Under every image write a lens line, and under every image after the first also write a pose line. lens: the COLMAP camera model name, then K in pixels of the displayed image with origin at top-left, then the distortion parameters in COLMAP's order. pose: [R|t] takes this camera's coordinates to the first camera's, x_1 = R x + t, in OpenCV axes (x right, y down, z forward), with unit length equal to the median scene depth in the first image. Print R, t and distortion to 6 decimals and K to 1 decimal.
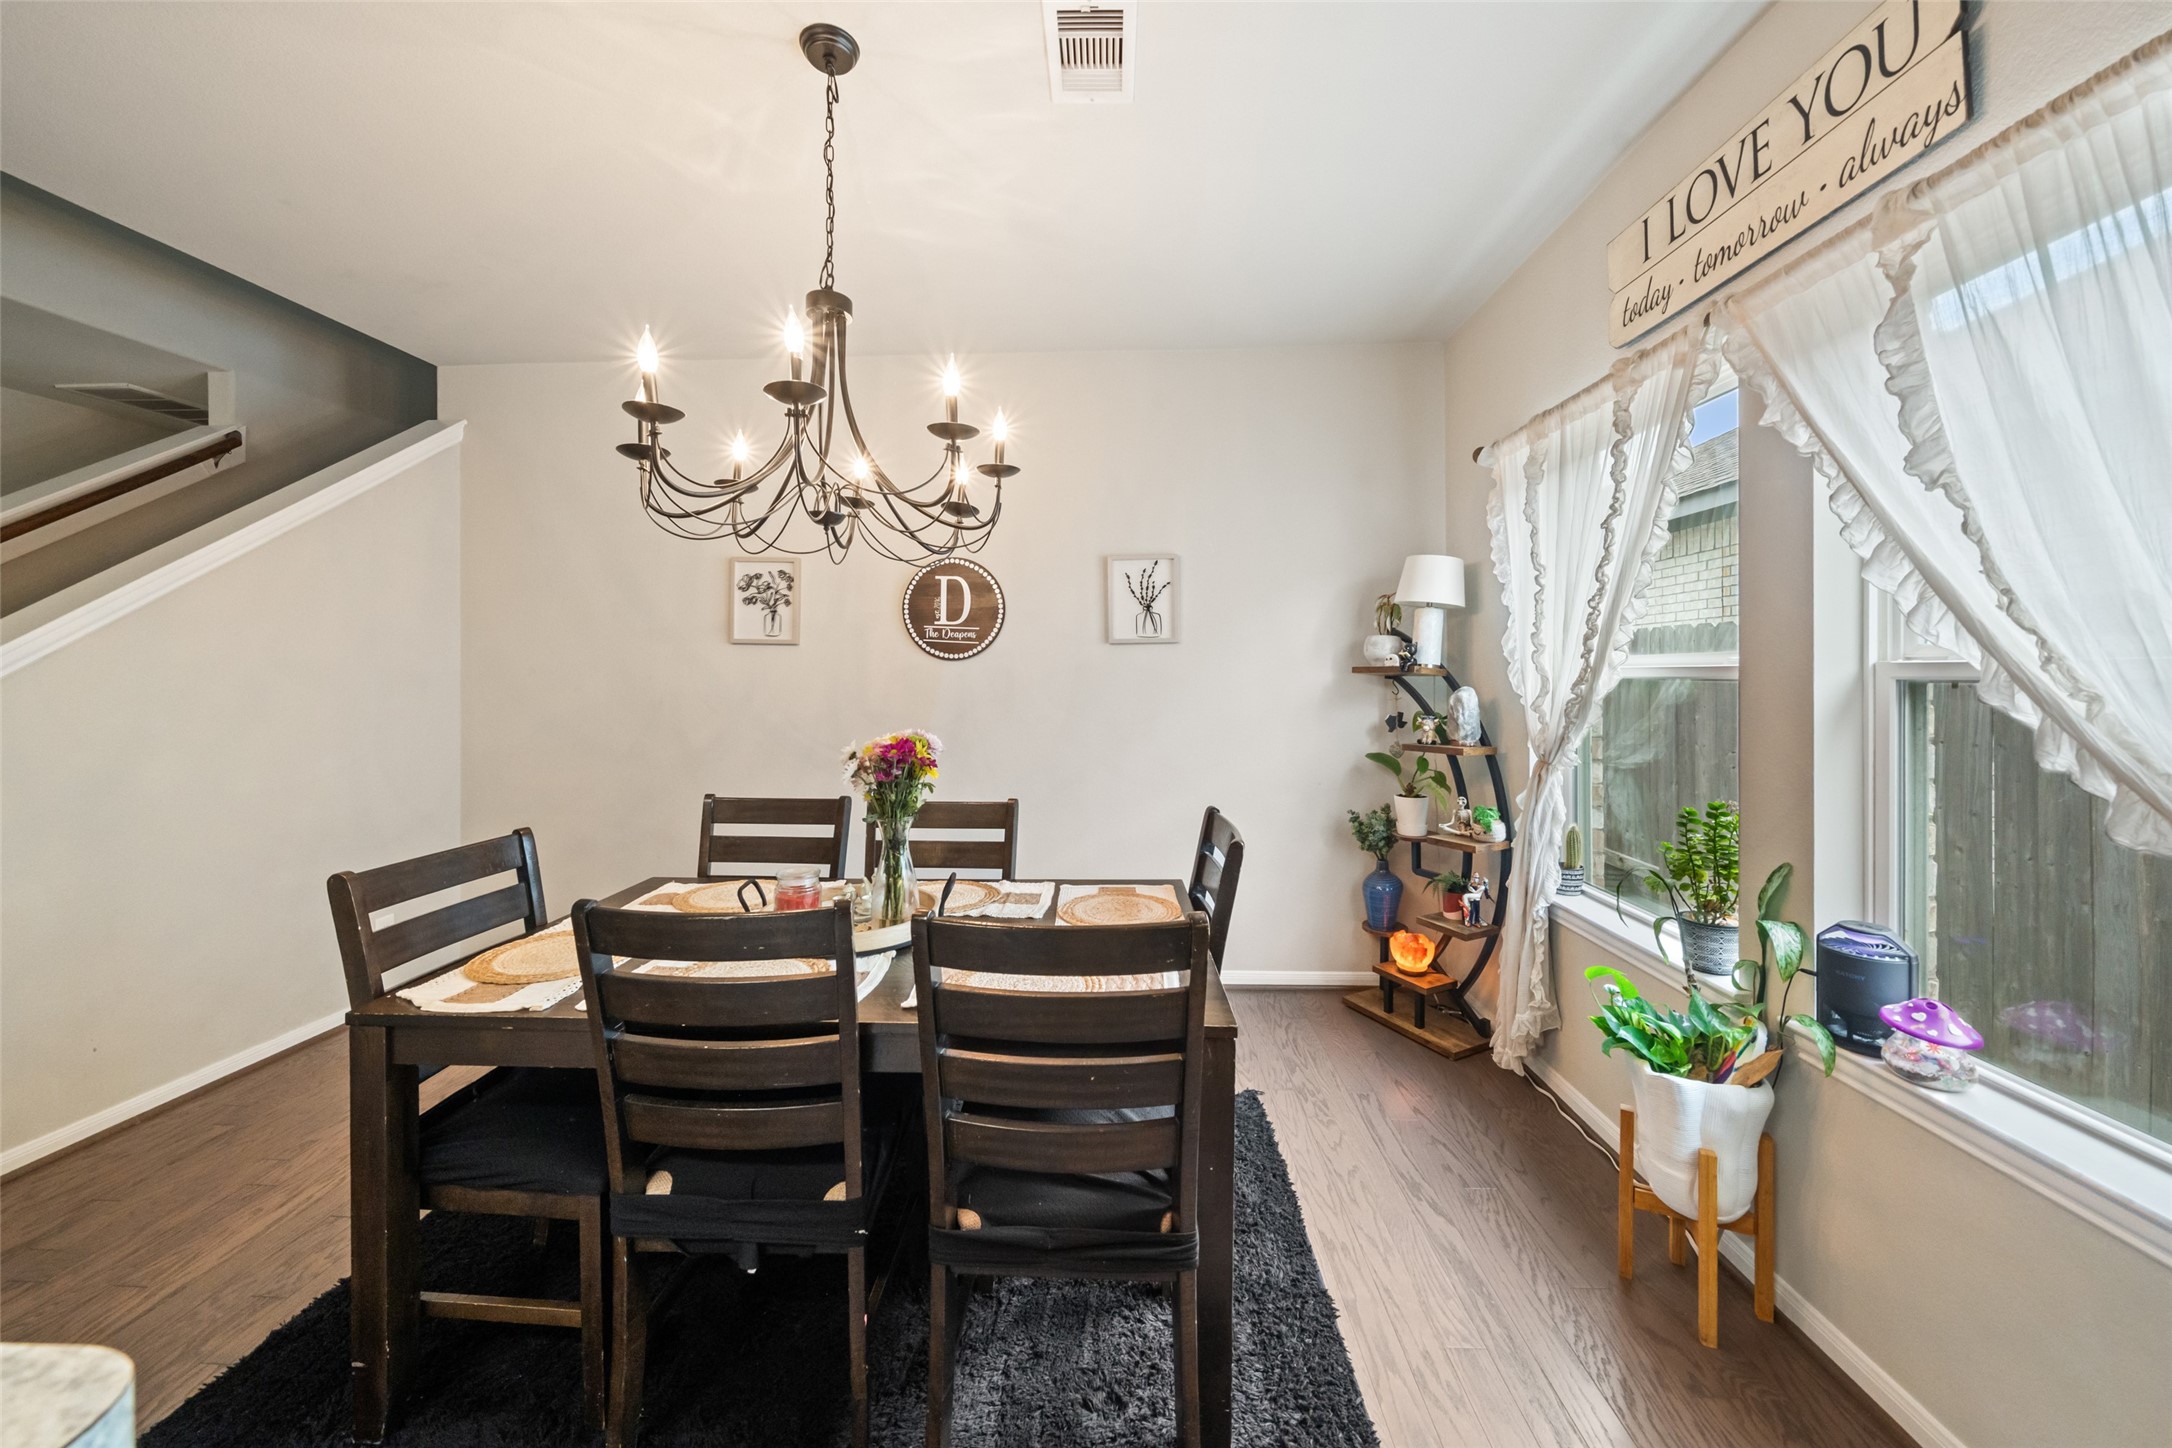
lens RADIAL K [[771.1, 0, 1087.5], [0, 771.1, 674.8], [0, 0, 1]] dist [-0.008650, -0.000168]
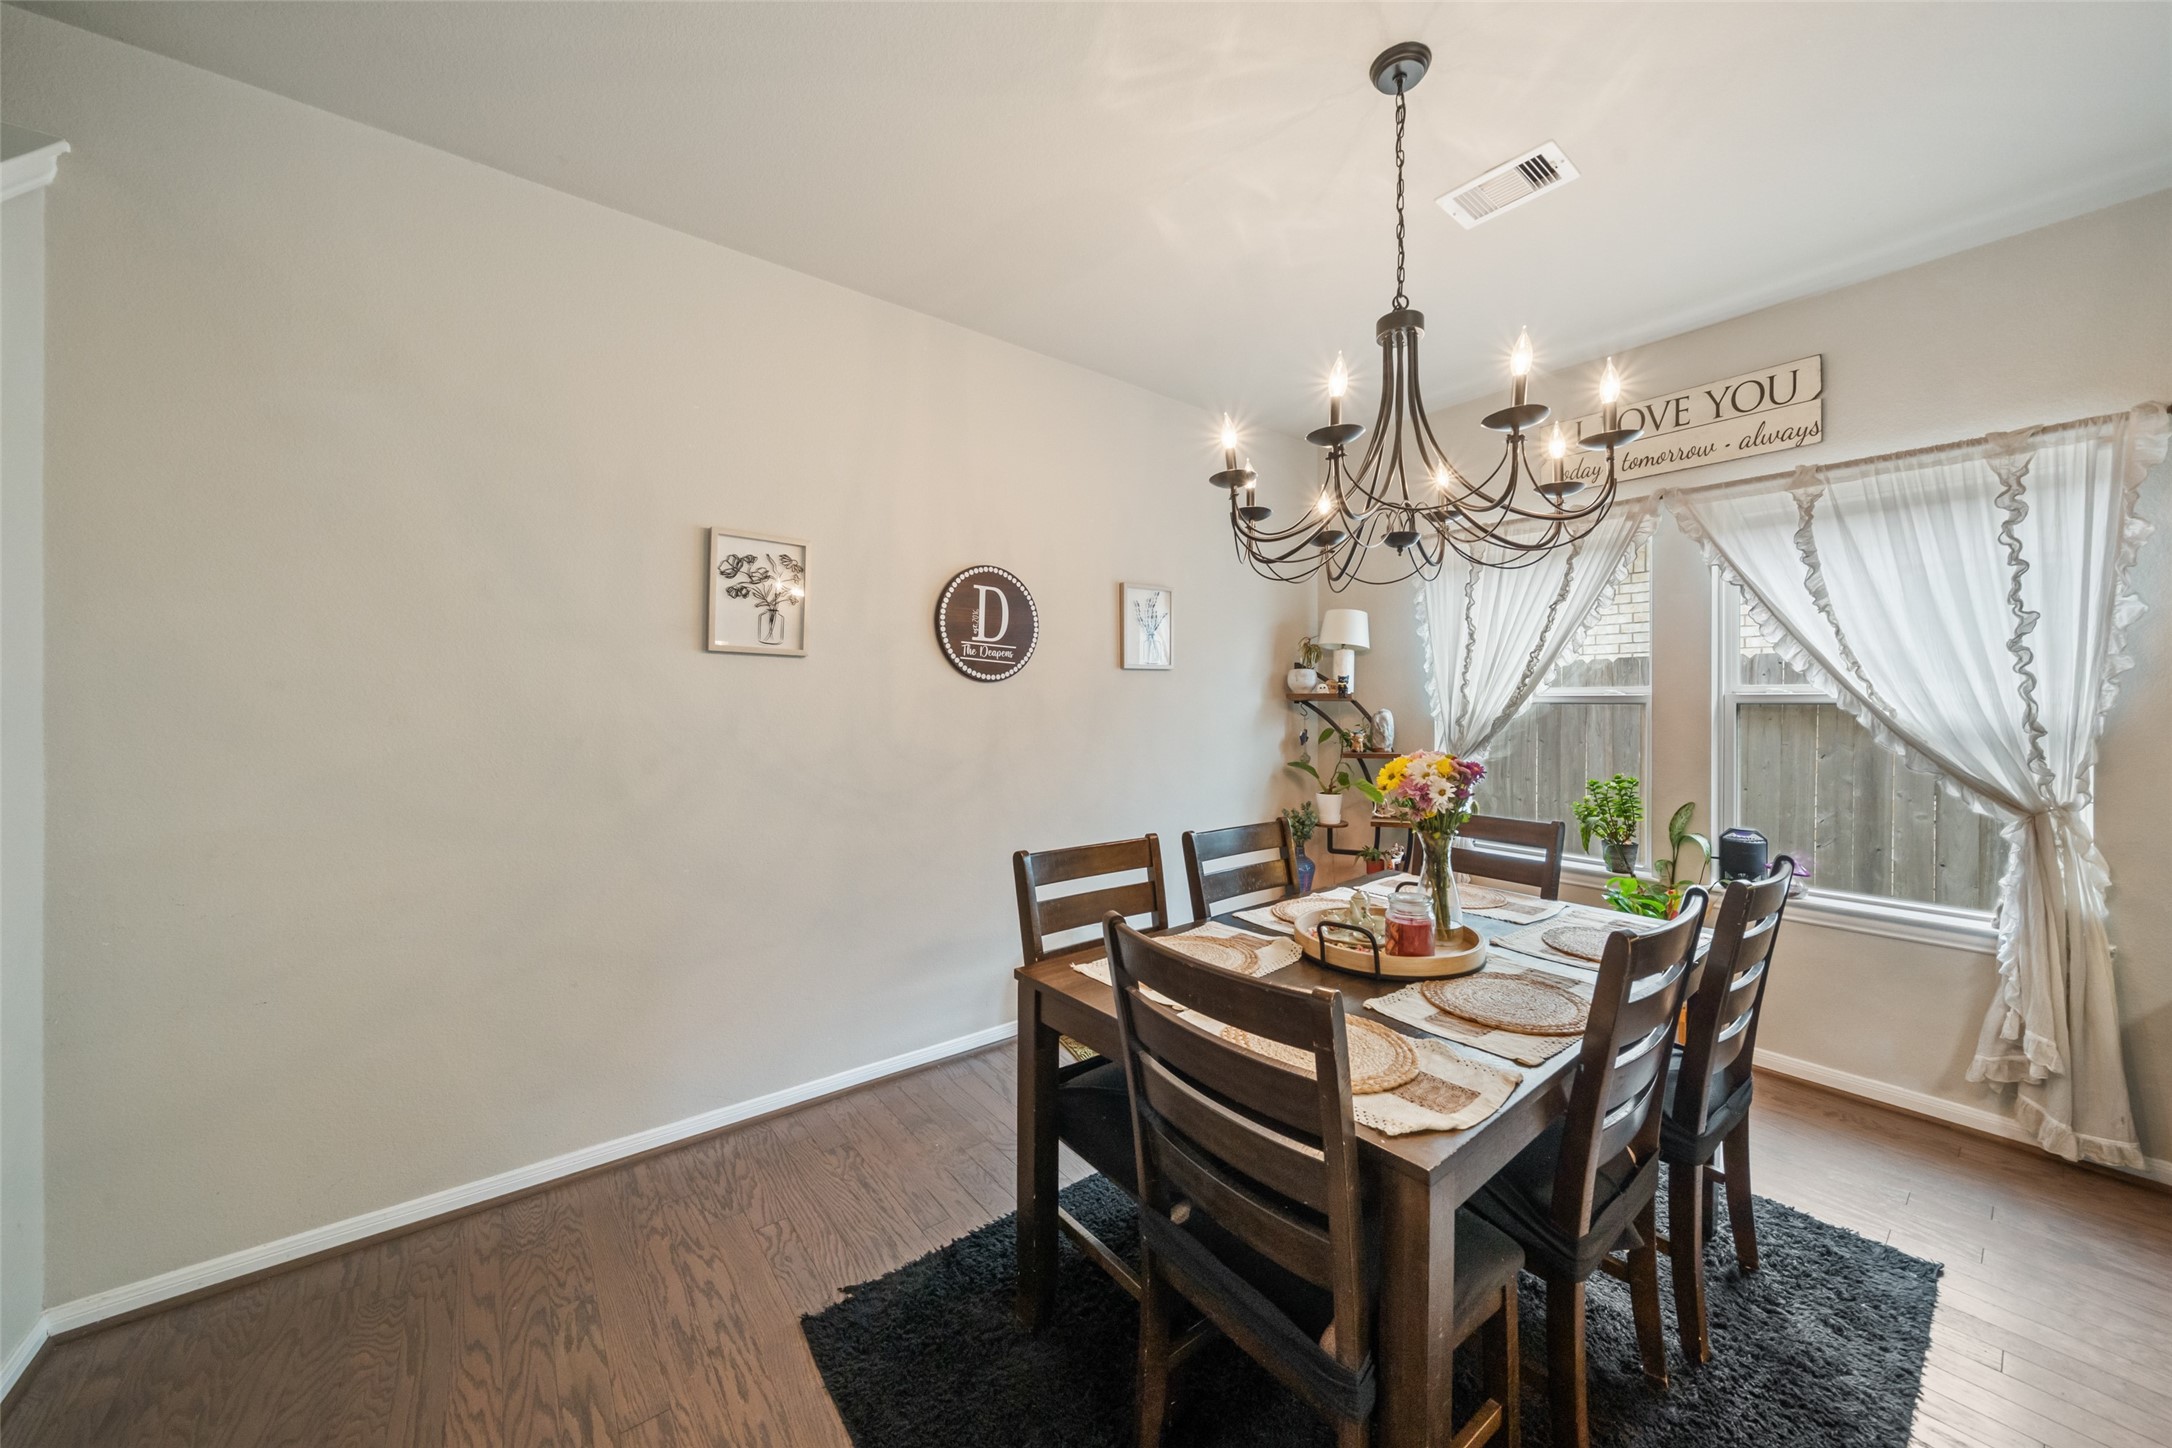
lens RADIAL K [[755.0, 0, 1086.3], [0, 755.0, 699.6], [0, 0, 1]] dist [-0.008353, -0.000049]
pose [[0.763432, 0.003731, 0.645877, -1.000594], [-0.003297, 0.999993, -0.001880, 0.004792], [-0.645879, -0.000694, 0.763439, 0.408475]]
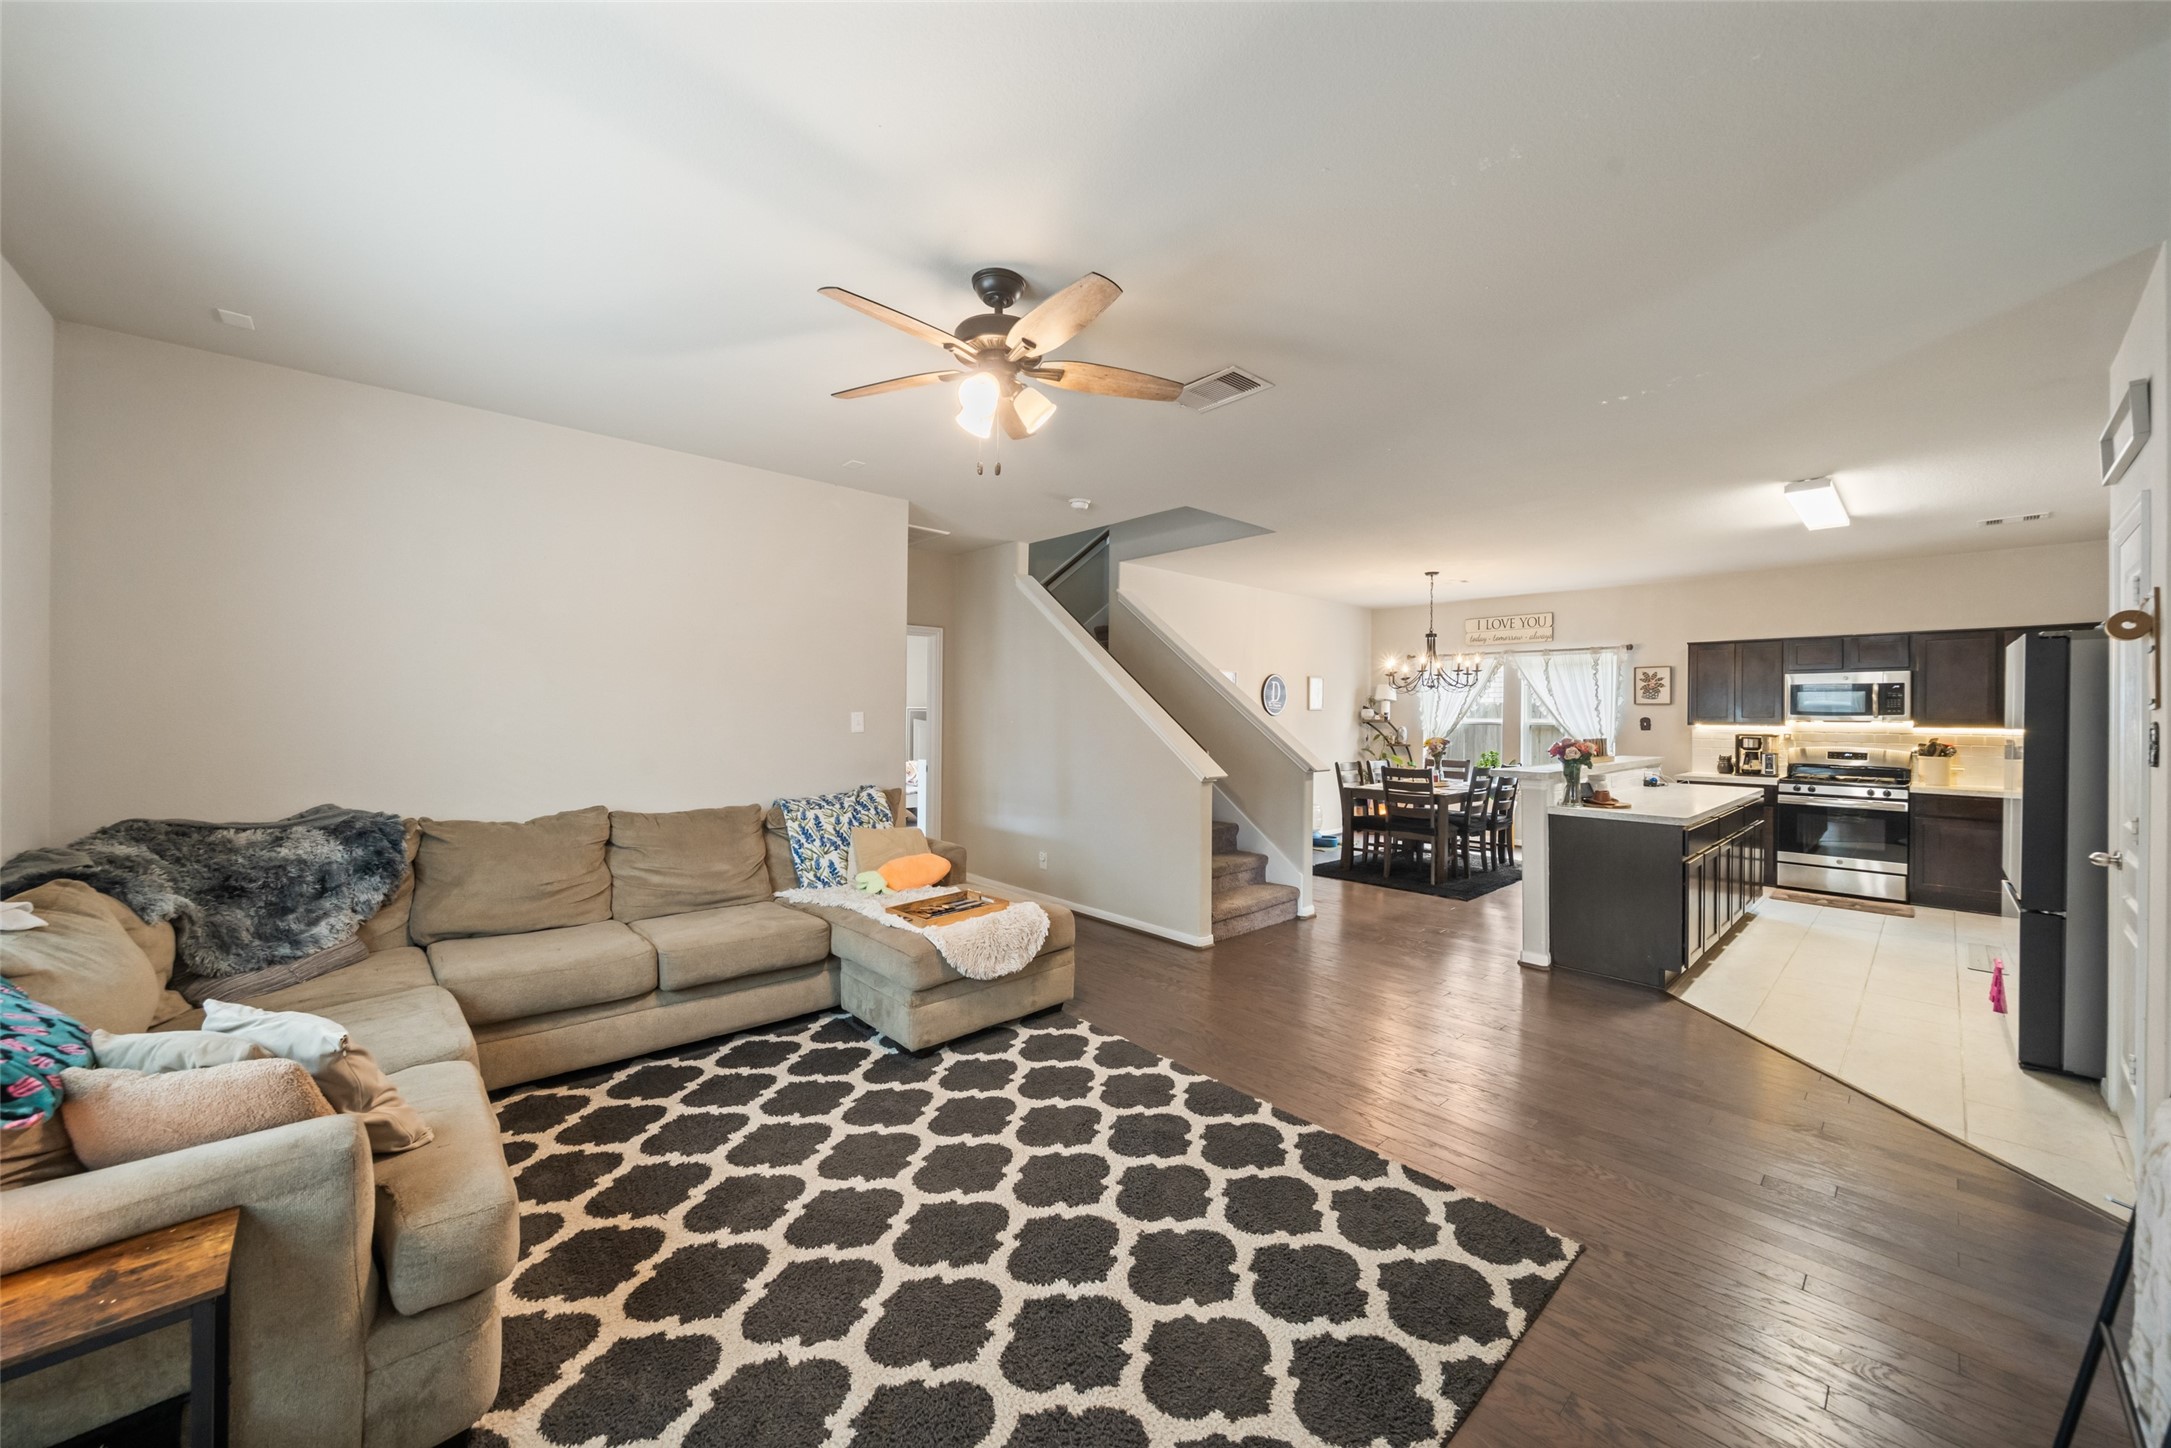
lens RADIAL K [[791.5, 0, 1079.4], [0, 791.5, 711.7], [0, 0, 1]] dist [-0.006863, 0.000016]
pose [[0.709805, 0.009602, 0.704333, -3.705025], [-0.011019, 0.999936, -0.002527, -0.027898], [-0.704312, -0.005967, 0.709865, -0.553477]]
